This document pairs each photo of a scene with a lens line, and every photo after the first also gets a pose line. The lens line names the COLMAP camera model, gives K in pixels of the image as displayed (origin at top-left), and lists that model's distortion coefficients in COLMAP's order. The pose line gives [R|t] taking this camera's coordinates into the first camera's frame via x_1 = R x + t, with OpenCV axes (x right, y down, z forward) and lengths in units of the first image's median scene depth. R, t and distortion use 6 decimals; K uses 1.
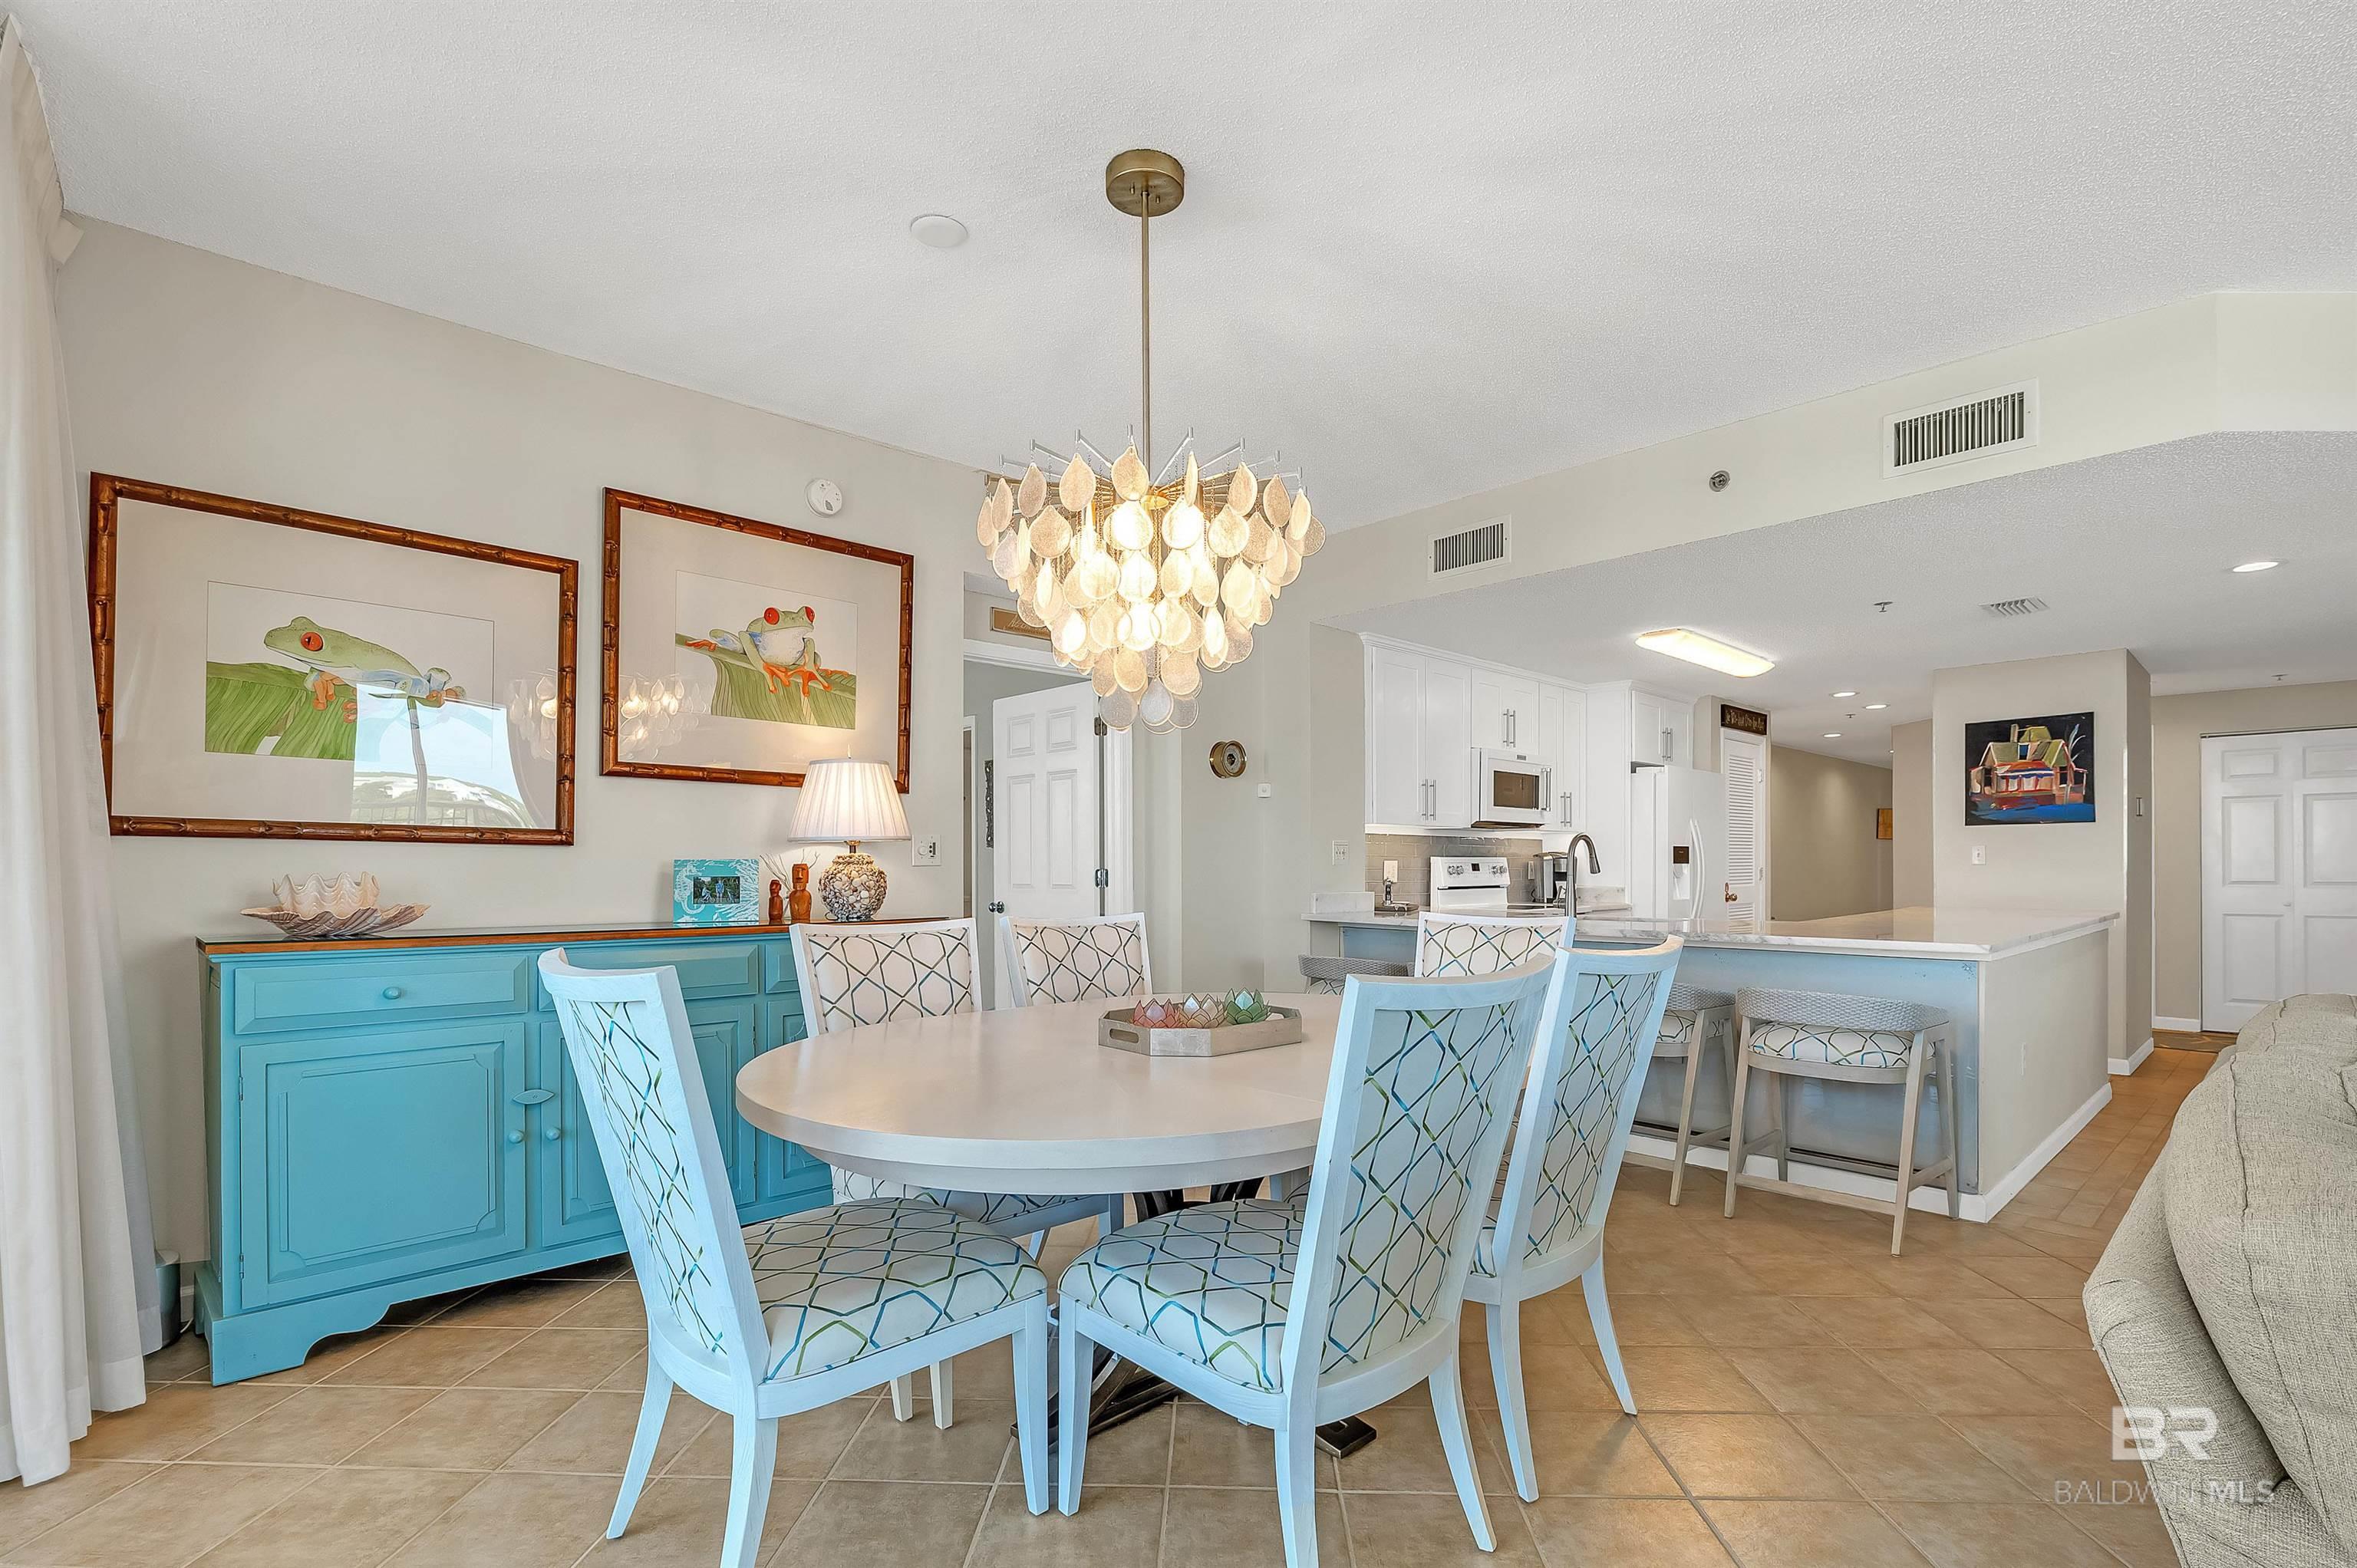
lens RADIAL K [[1042.4, 0, 1170.9], [0, 1042.4, 872.6], [0, 0, 1]] dist [-0.002739, -0.000845]
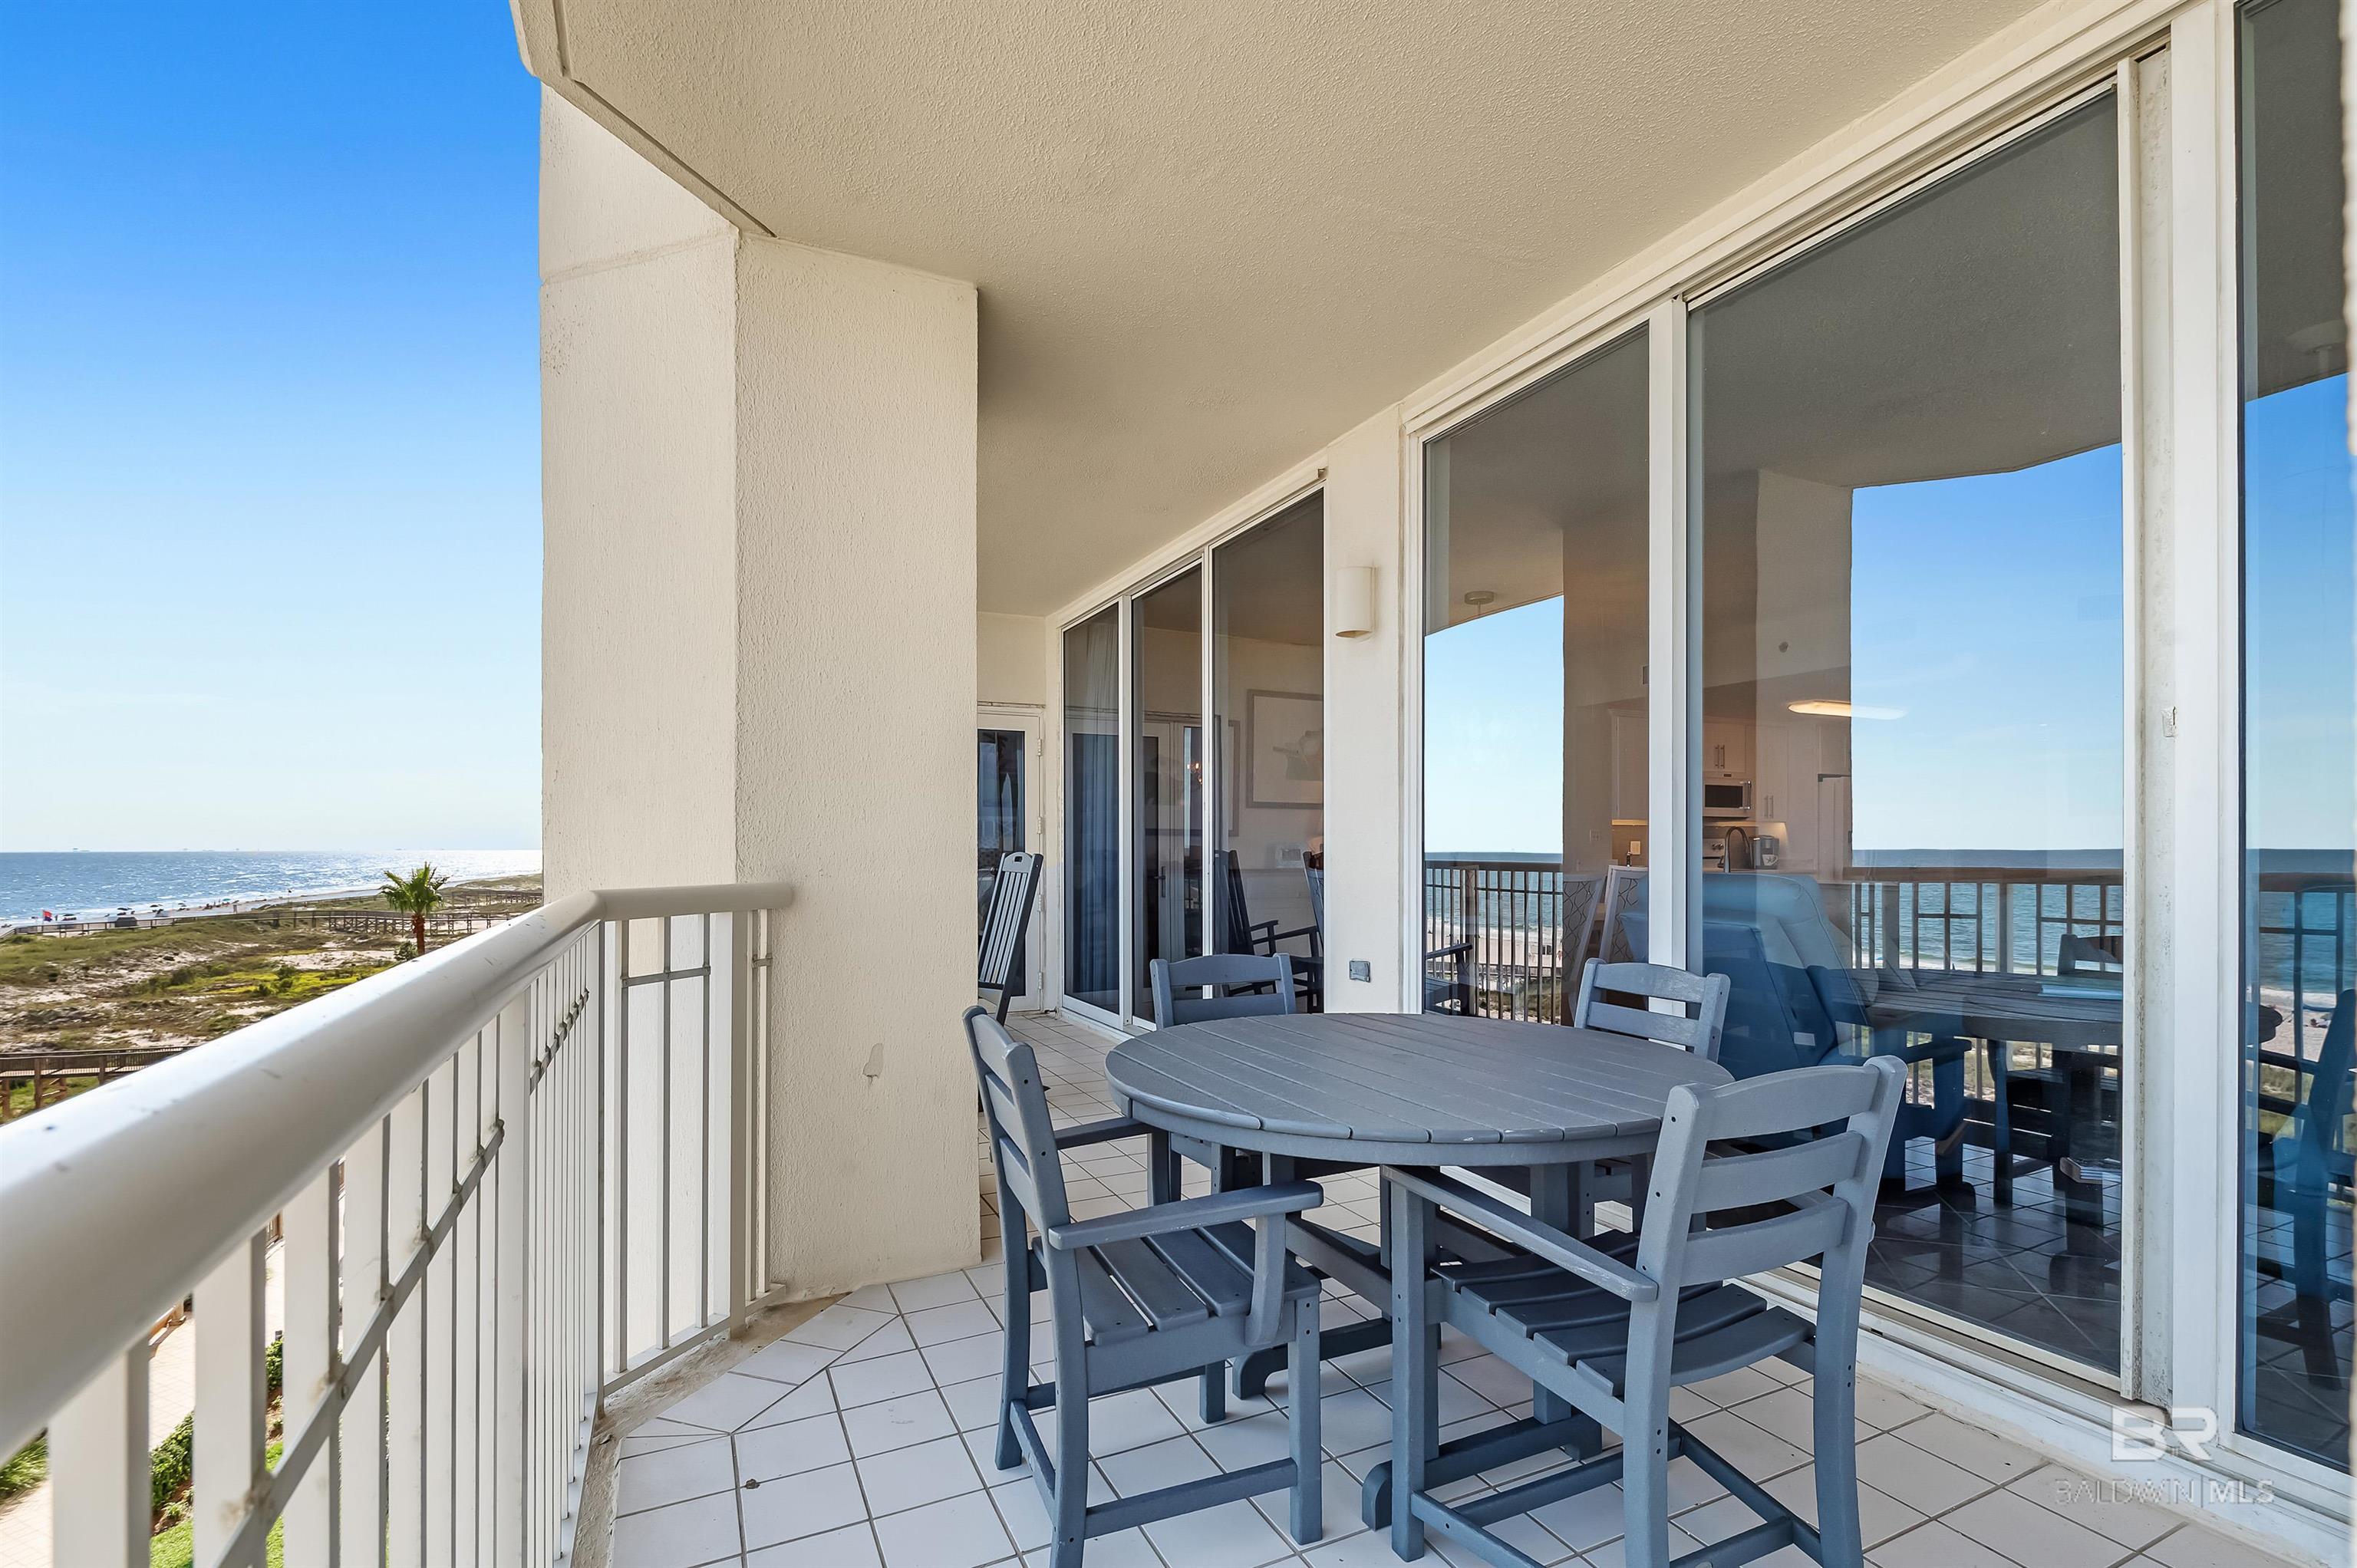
lens RADIAL K [[1085.4, 0, 1179.4], [0, 1085.4, 839.9], [0, 0, 1]] dist [-0.002081, -0.000389]
pose [[0.958791, 0.000014, -0.284112, 0.010775], [-0.003198, 0.999937, -0.010743, 0.006361], [0.284094, 0.011209, 0.958731, -0.747833]]
